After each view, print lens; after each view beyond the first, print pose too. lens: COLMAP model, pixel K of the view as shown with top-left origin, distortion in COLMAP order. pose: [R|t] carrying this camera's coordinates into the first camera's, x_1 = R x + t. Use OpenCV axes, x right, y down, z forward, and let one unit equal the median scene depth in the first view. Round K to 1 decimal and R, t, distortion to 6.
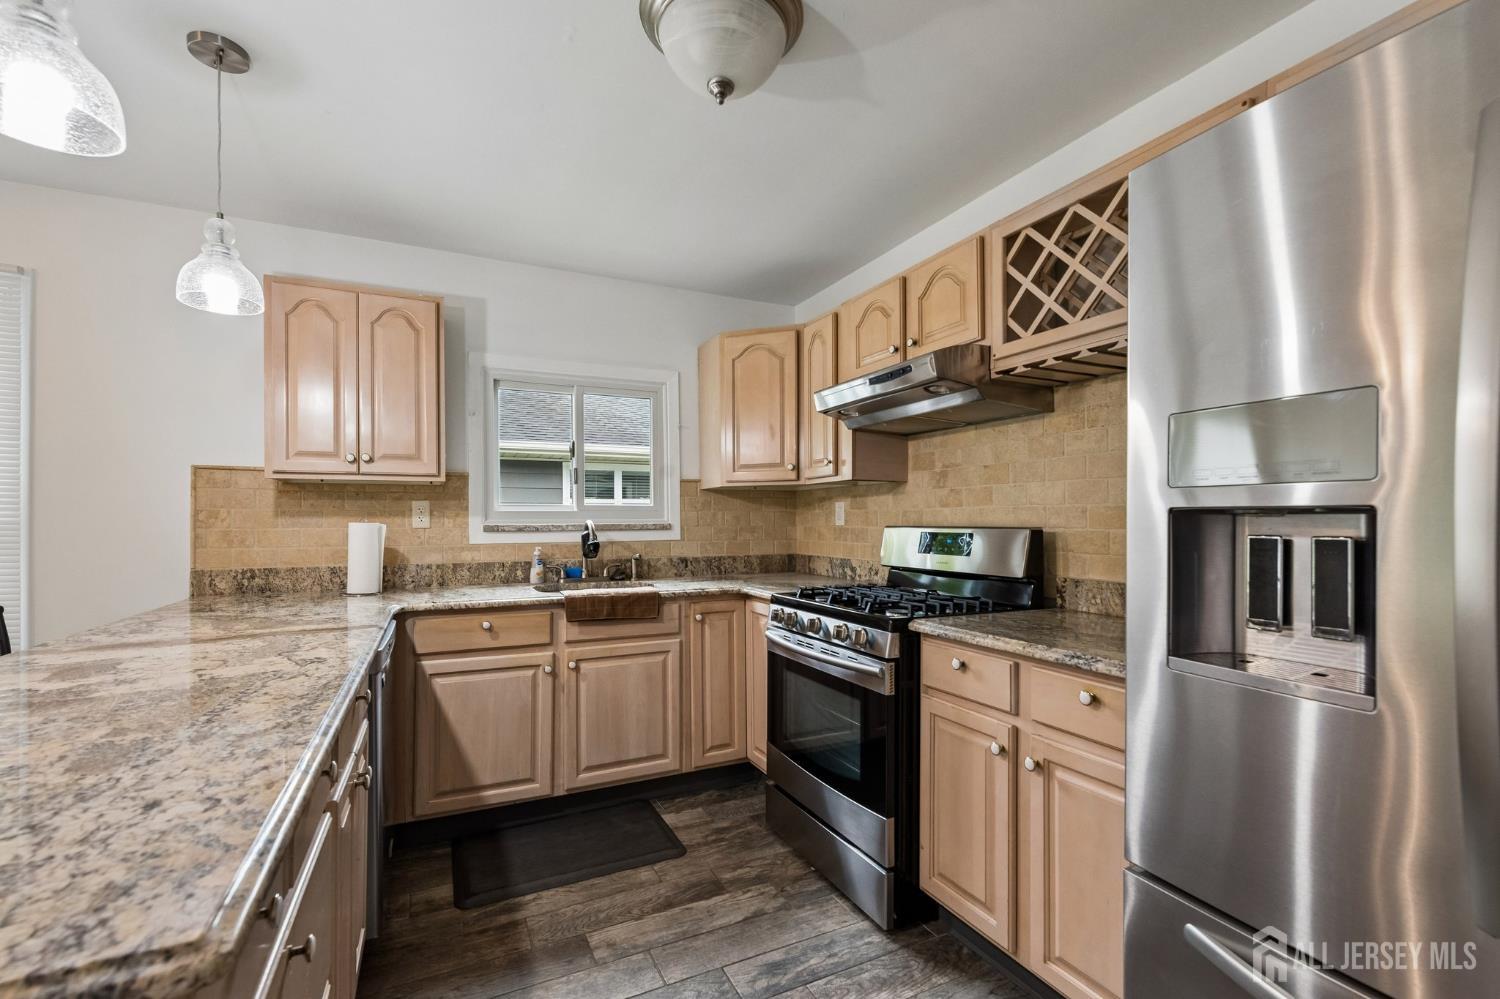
lens RADIAL K [[647.6, 0, 750.6], [0, 647.6, 522.6], [0, 0, 1]] dist [0.001142, 0.000101]
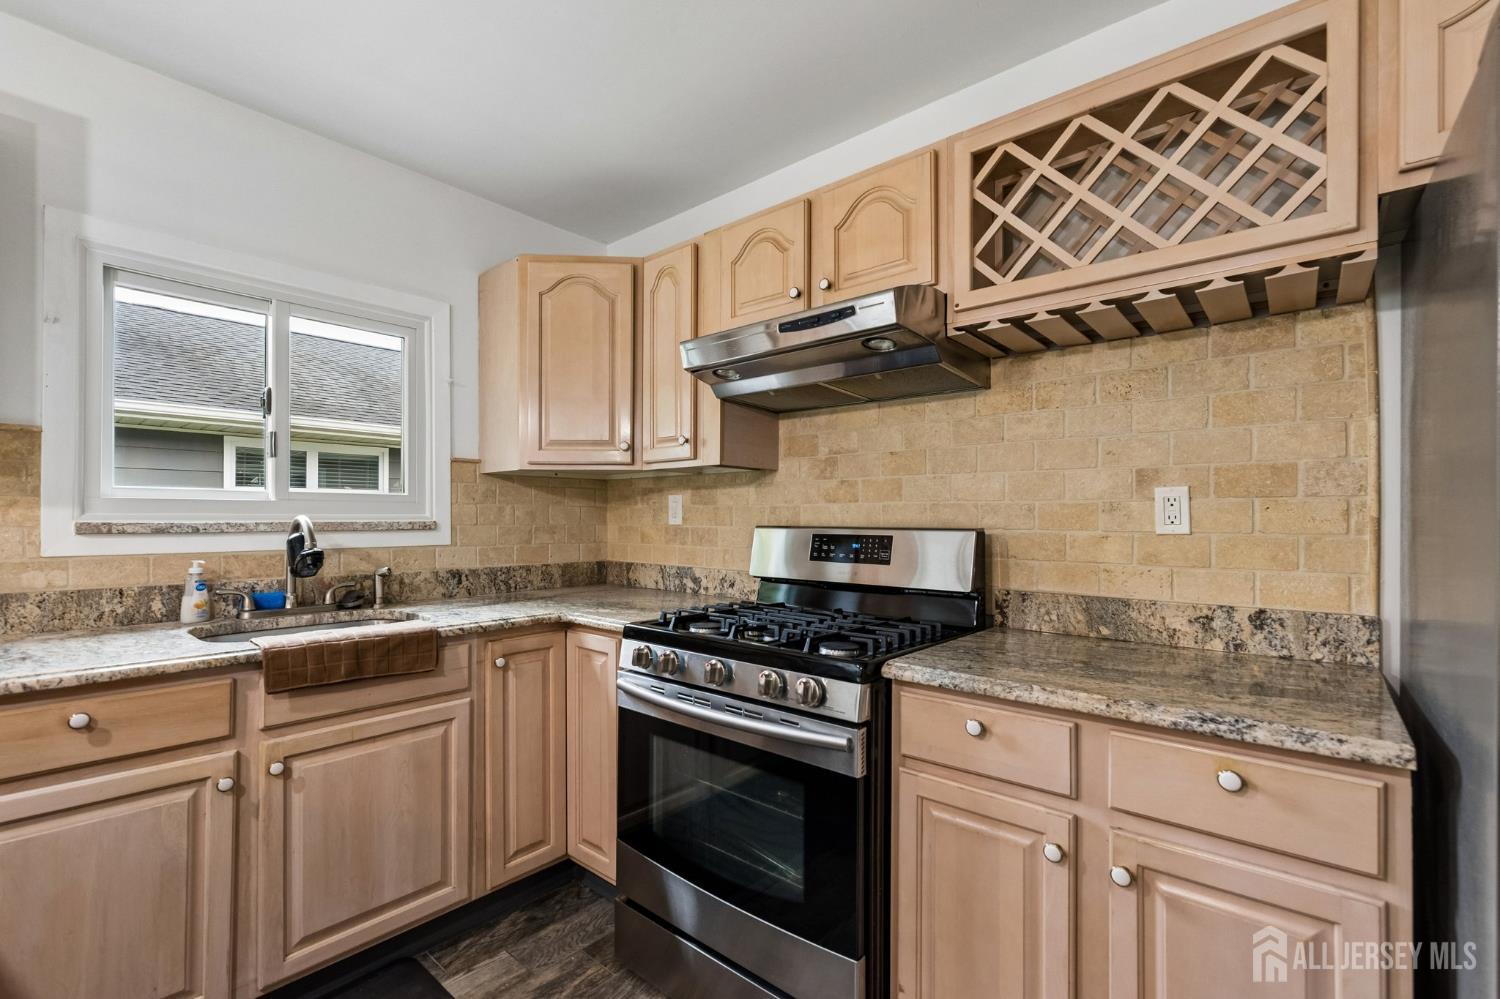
lens RADIAL K [[650.3, 0, 746.5], [0, 650.3, 515.7], [0, 0, 1]] dist [-0.000788, -0.000261]
pose [[0.919175, 0.008122, 0.393766, -0.117134], [-0.005200, 0.999950, -0.008486, -0.000417], [-0.393816, 0.005752, 0.919171, 0.296518]]
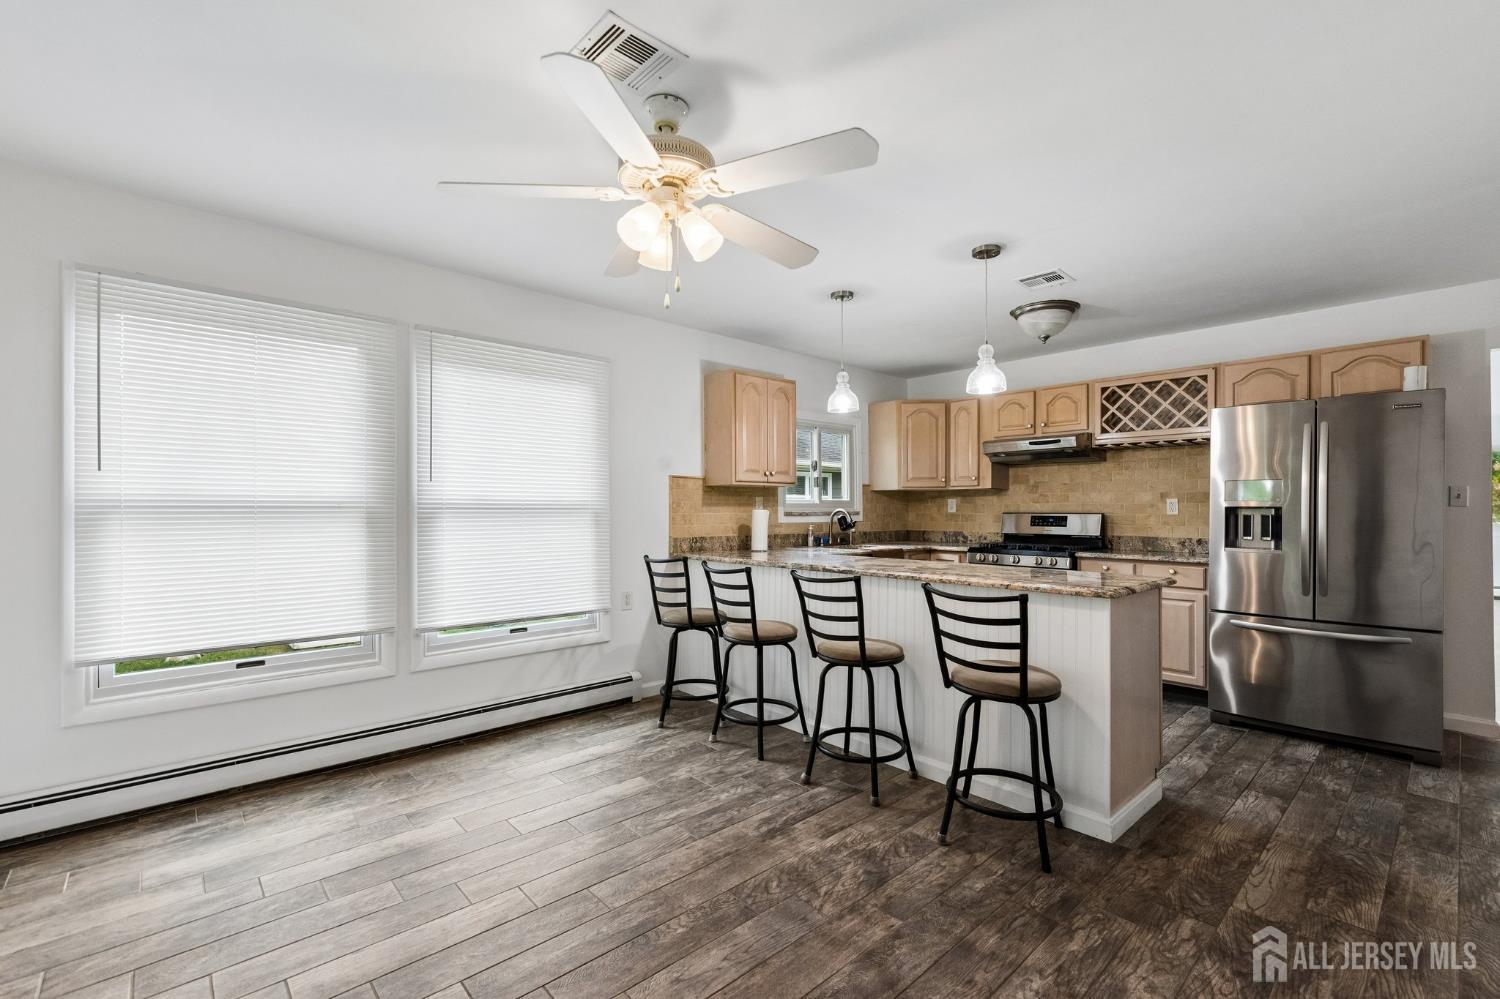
lens RADIAL K [[651.0, 0, 746.3], [0, 651.0, 510.3], [0, 0, 1]] dist [0.000889, 0.000380]
pose [[0.957606, 0.004038, 0.288054, -1.114383], [-0.003378, 0.999990, -0.002788, 0.005971], [-0.288062, 0.001697, 0.957610, -0.643568]]
